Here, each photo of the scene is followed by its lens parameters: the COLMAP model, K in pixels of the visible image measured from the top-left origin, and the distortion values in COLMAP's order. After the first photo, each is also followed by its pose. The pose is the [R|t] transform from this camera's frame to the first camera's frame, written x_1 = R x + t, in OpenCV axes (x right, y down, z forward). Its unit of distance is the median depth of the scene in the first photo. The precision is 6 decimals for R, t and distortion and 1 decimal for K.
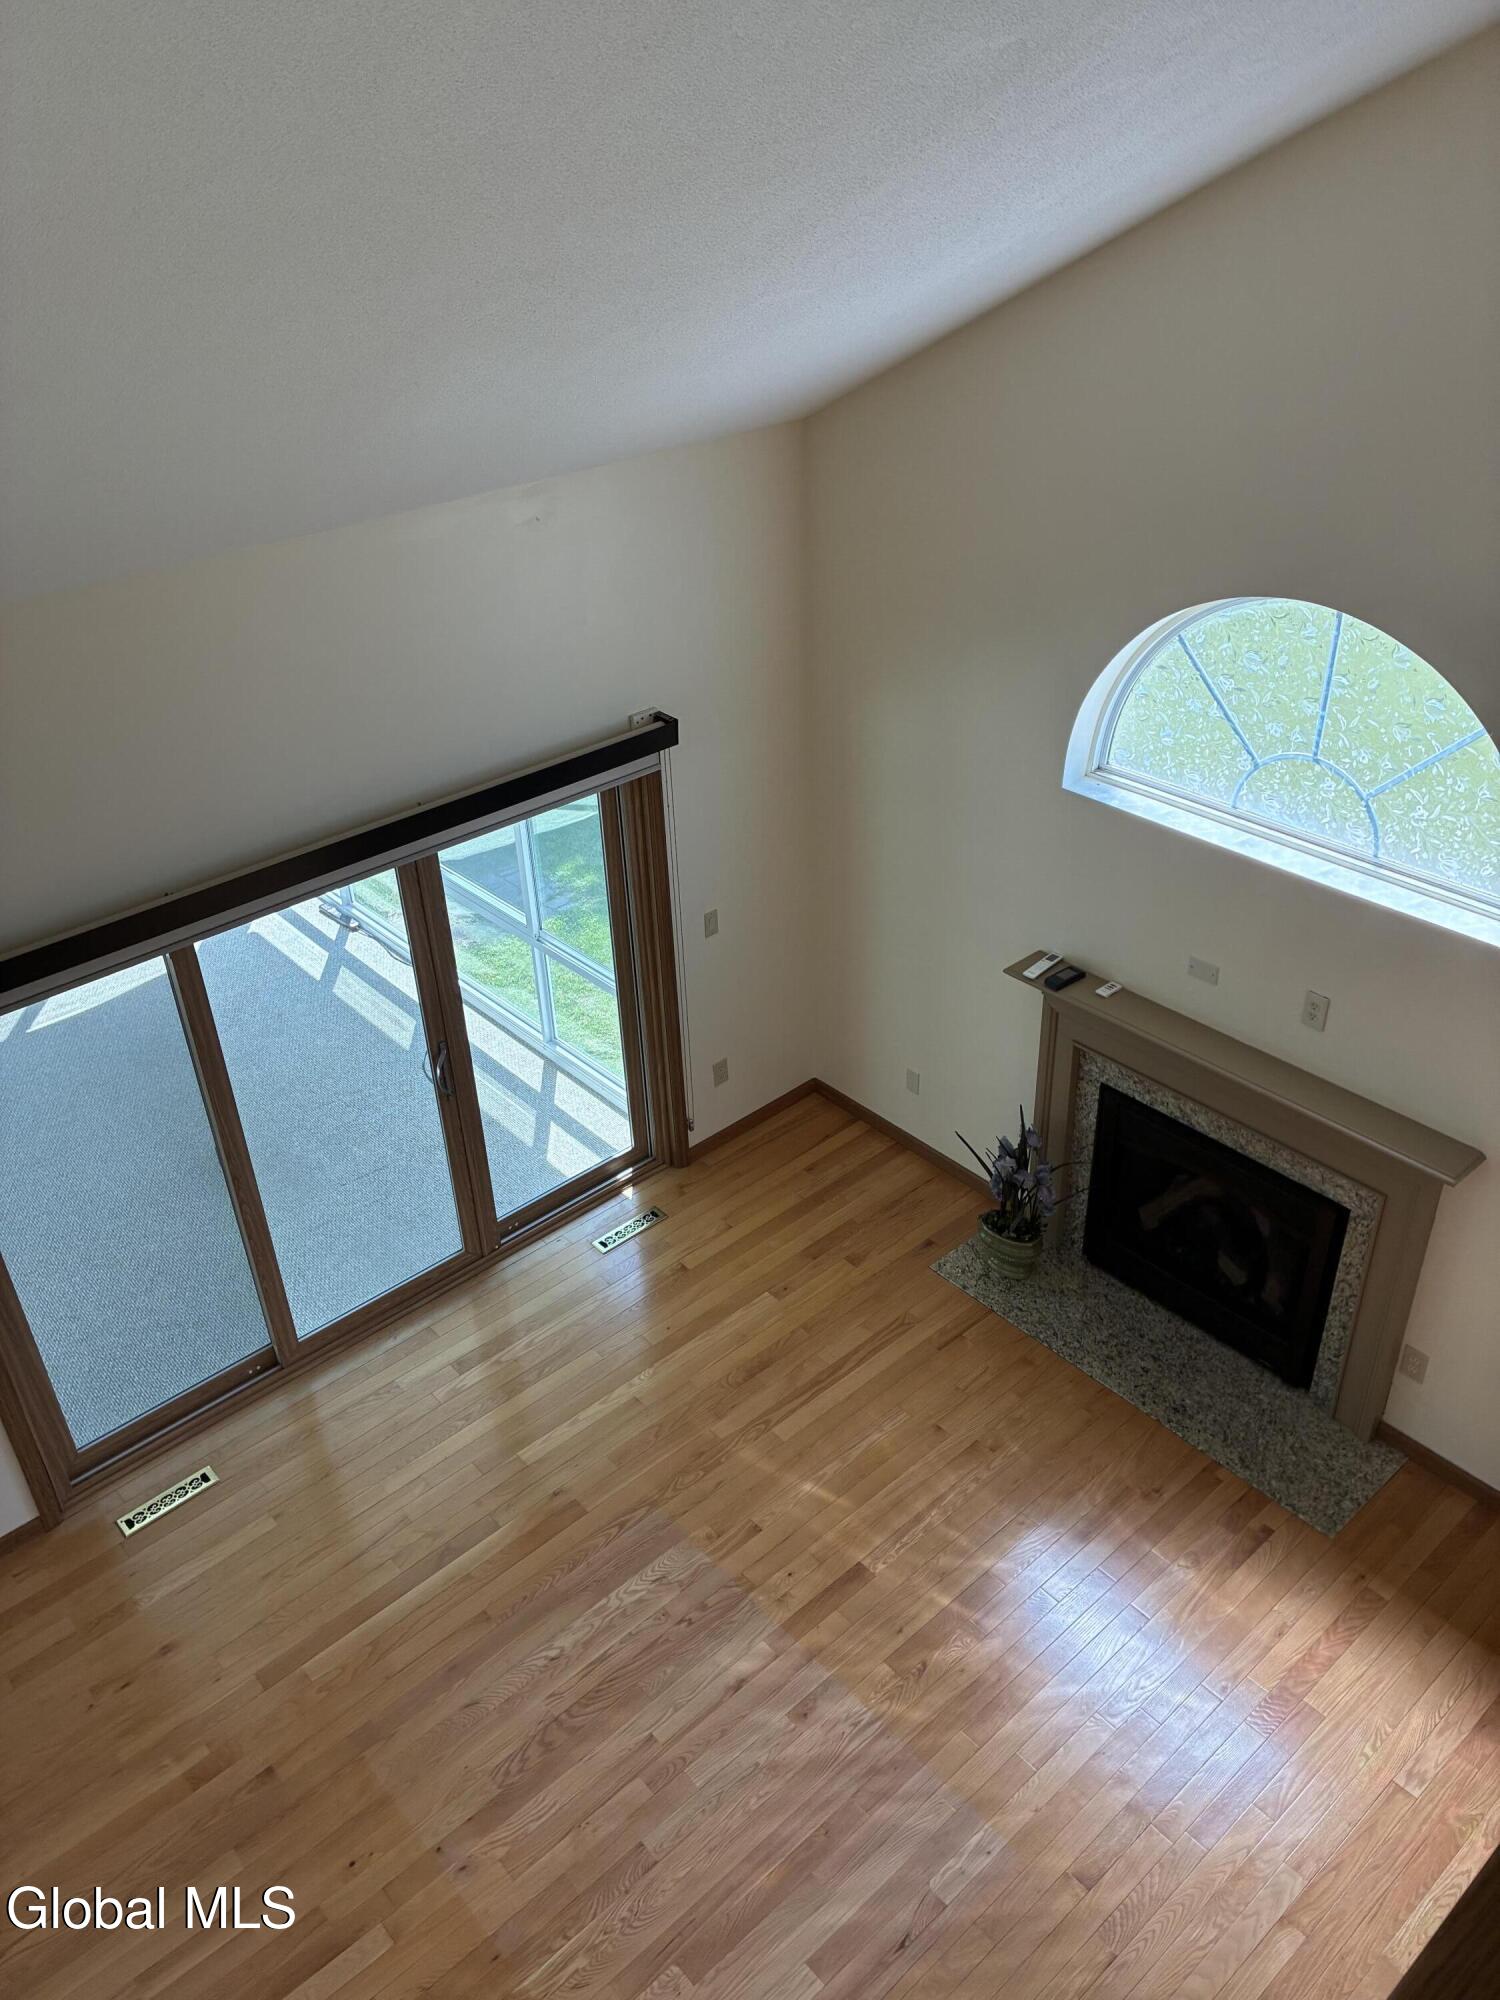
lens RADIAL K [[1512.2, 0, 742.5], [0, 1512.2, 992.4], [0, 0, 1]] dist [0.044992, -0.057582]
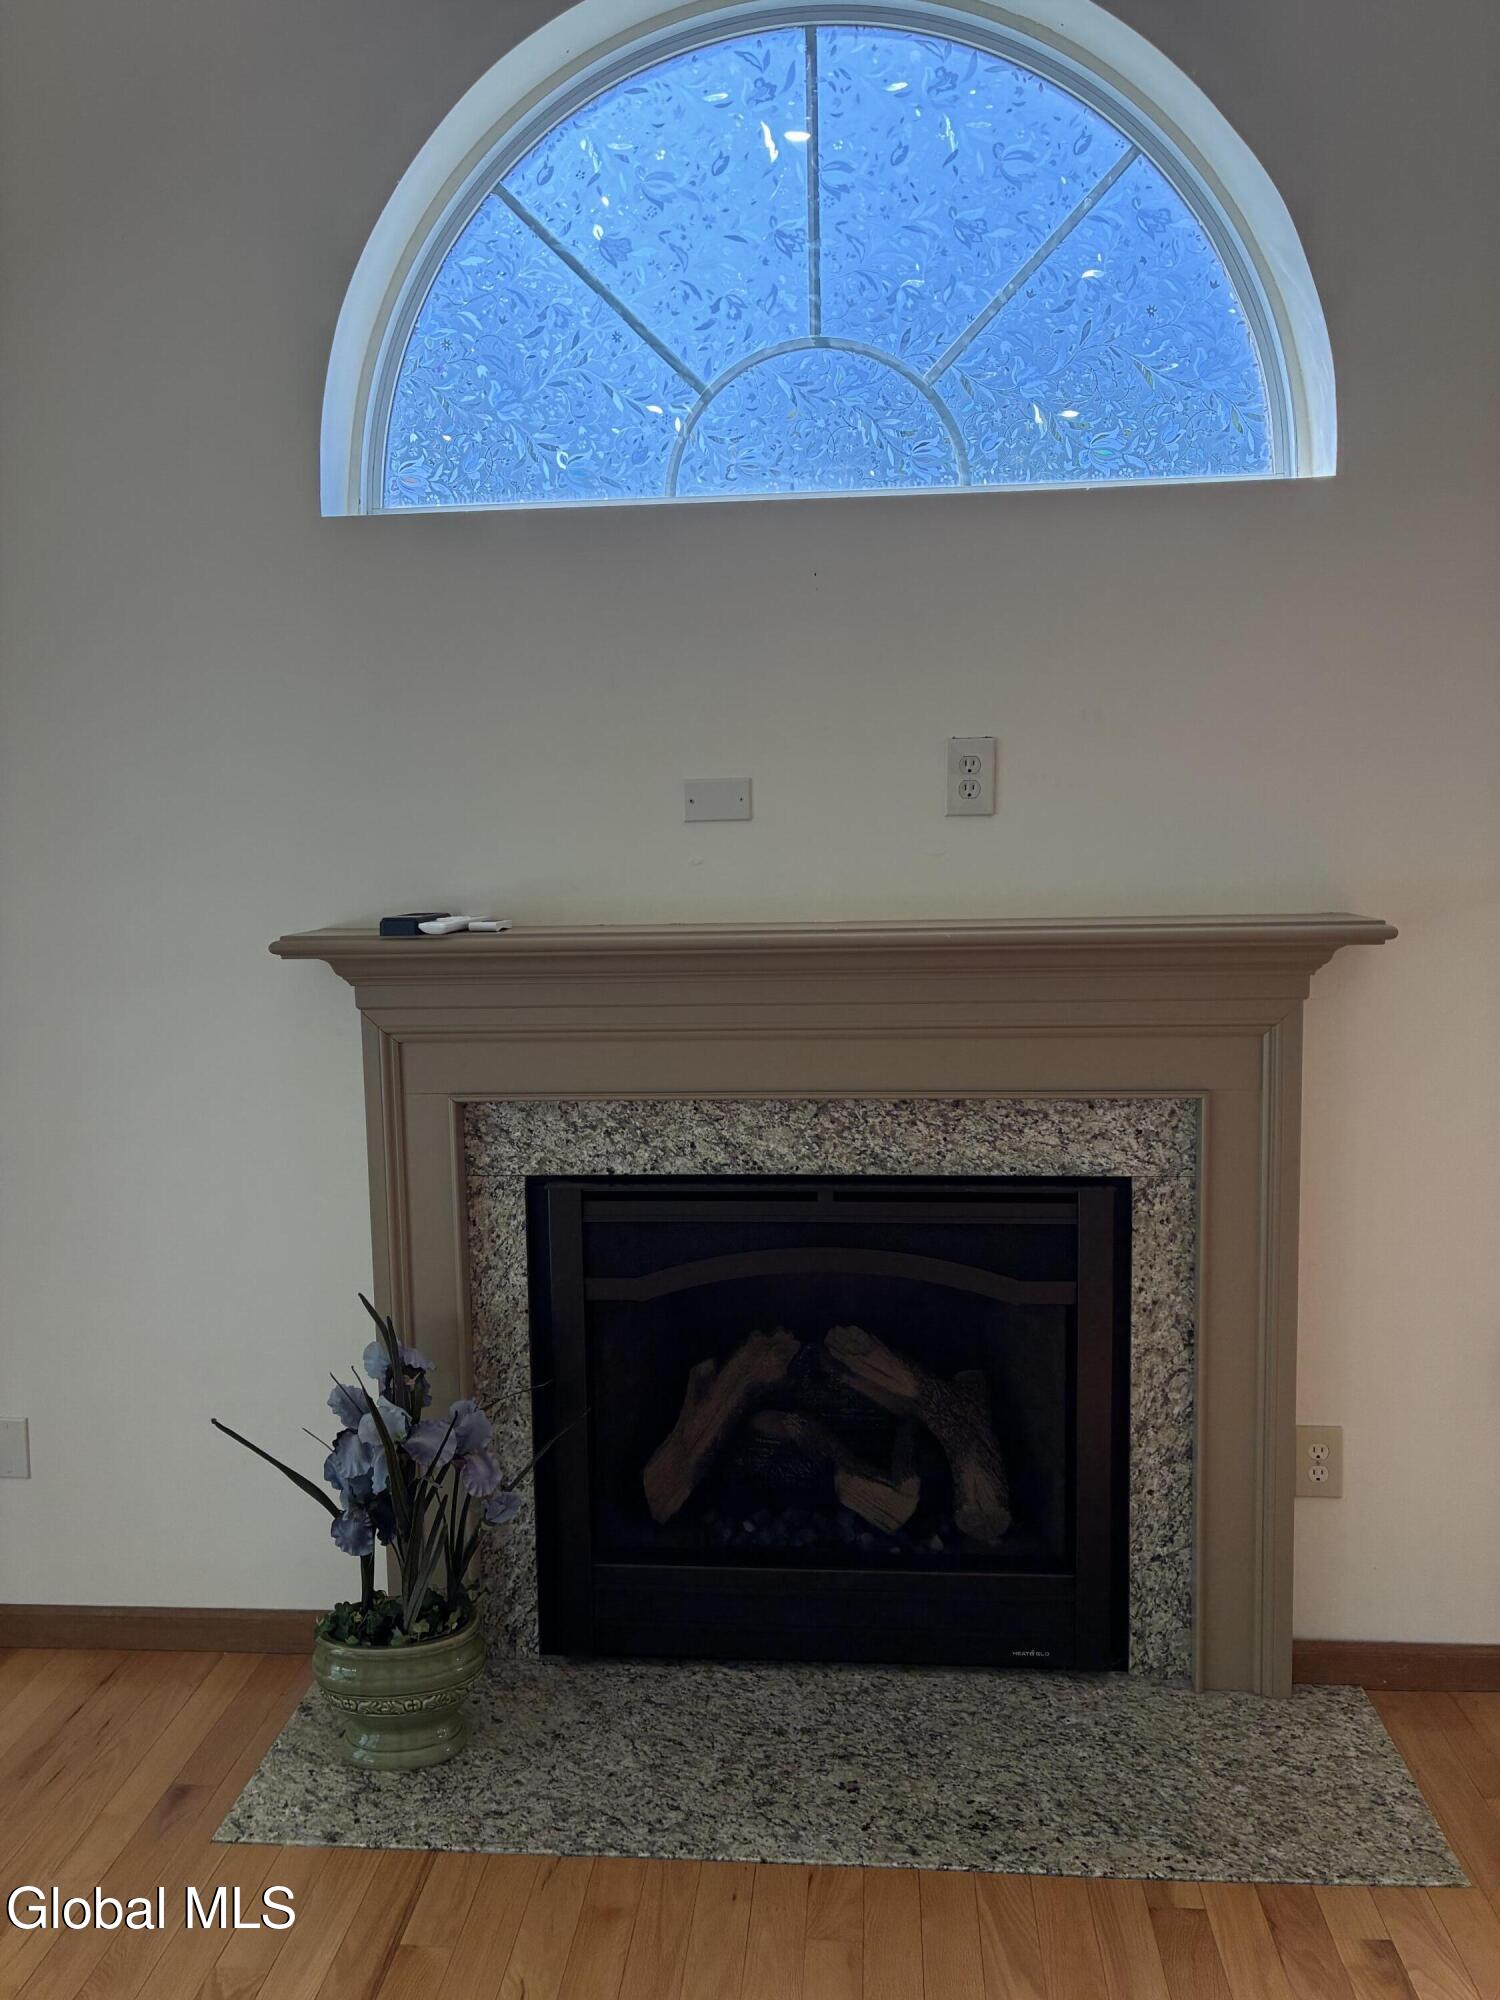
lens RADIAL K [[1512.2, 0, 740.3], [0, 1512.2, 1000.1], [0, 0, 1]] dist [0.044992, -0.057582]
pose [[0.721663, -0.057134, 0.689883, -0.027110], [0.362315, 0.880360, -0.306096, 0.178108], [-0.589857, 0.470853, 0.656023, 0.652855]]
